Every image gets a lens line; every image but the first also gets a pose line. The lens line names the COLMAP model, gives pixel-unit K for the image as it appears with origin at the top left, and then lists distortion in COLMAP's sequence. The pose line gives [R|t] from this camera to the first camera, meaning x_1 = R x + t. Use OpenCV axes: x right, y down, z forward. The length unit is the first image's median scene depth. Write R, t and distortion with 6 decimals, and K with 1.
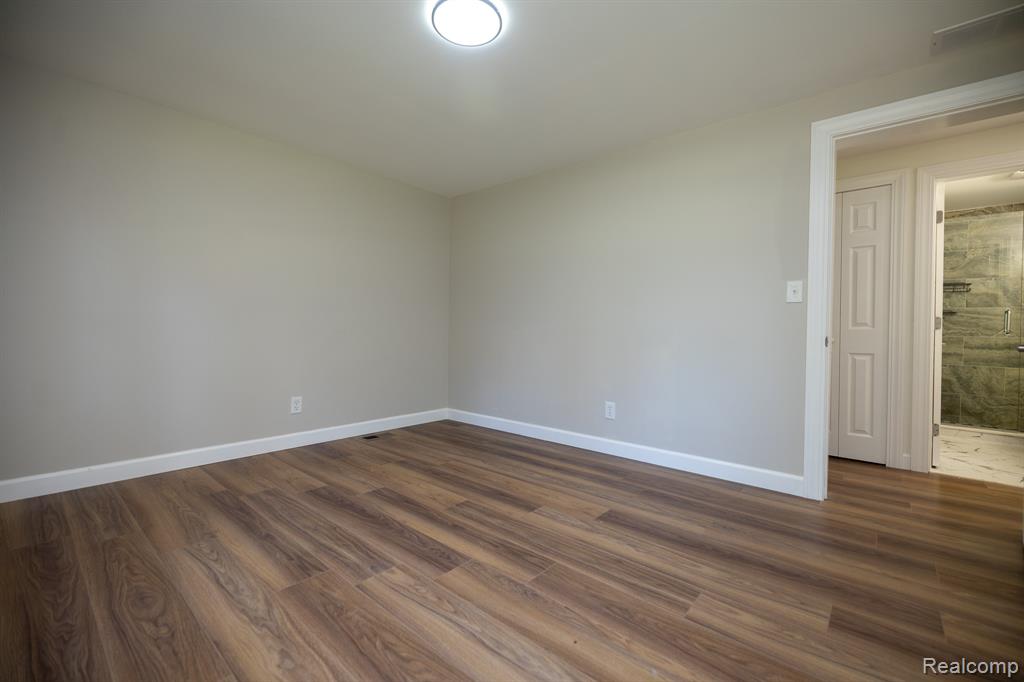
lens RADIAL K [[430.7, 0, 514.9], [0, 430.7, 335.5], [0, 0, 1]] dist [0.002580, -0.000485]
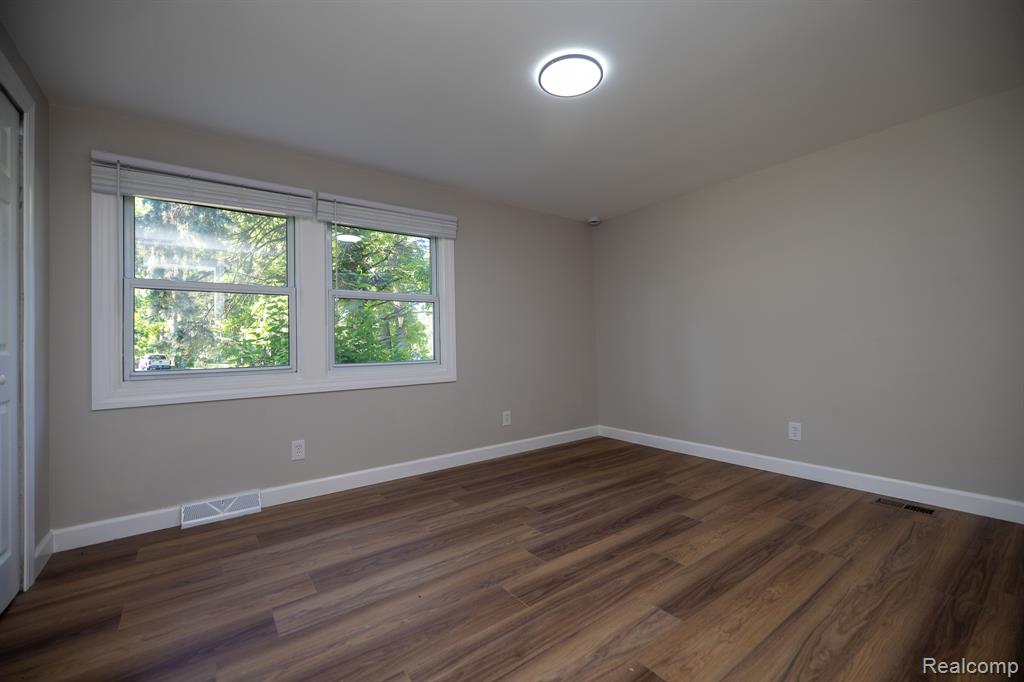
lens RADIAL K [[430.7, 0, 514.9], [0, 430.7, 335.5], [0, 0, 1]] dist [0.002580, -0.000485]
pose [[-0.218543, -0.029373, -0.975385, 0.891518], [0.009409, 0.999437, -0.032205, -0.035022], [0.975782, -0.016215, -0.218143, 1.010223]]
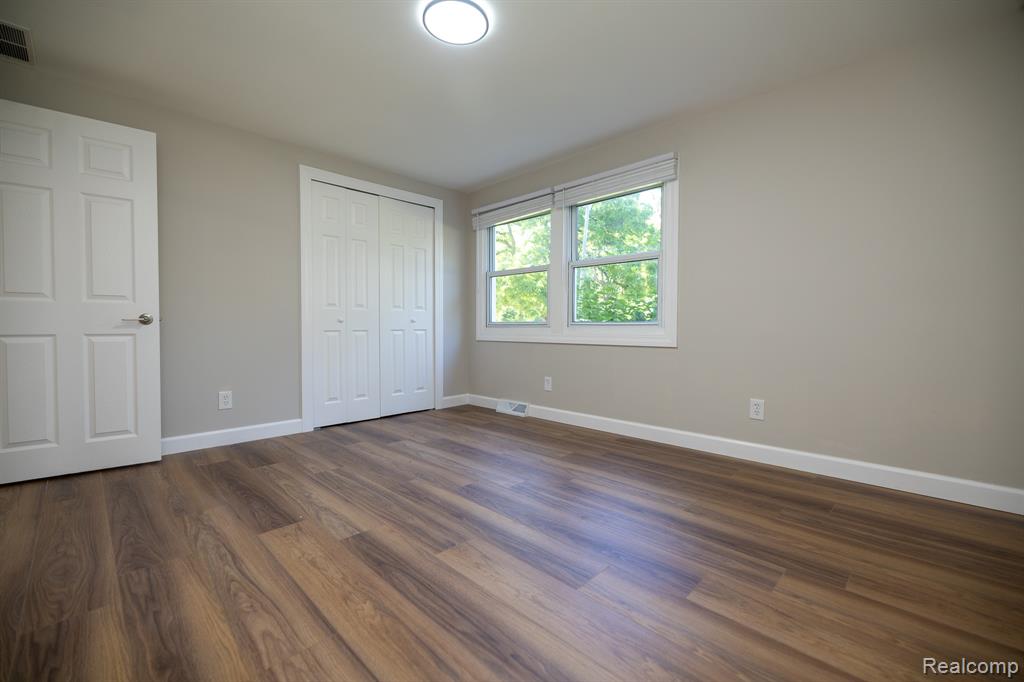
lens RADIAL K [[430.7, 0, 514.9], [0, 430.7, 335.5], [0, 0, 1]] dist [0.002580, -0.000485]
pose [[-0.997490, -0.018295, 0.068397, -0.318545], [-0.016109, 0.999346, 0.032378, 0.011780], [-0.068945, 0.031195, -0.997133, 1.927805]]
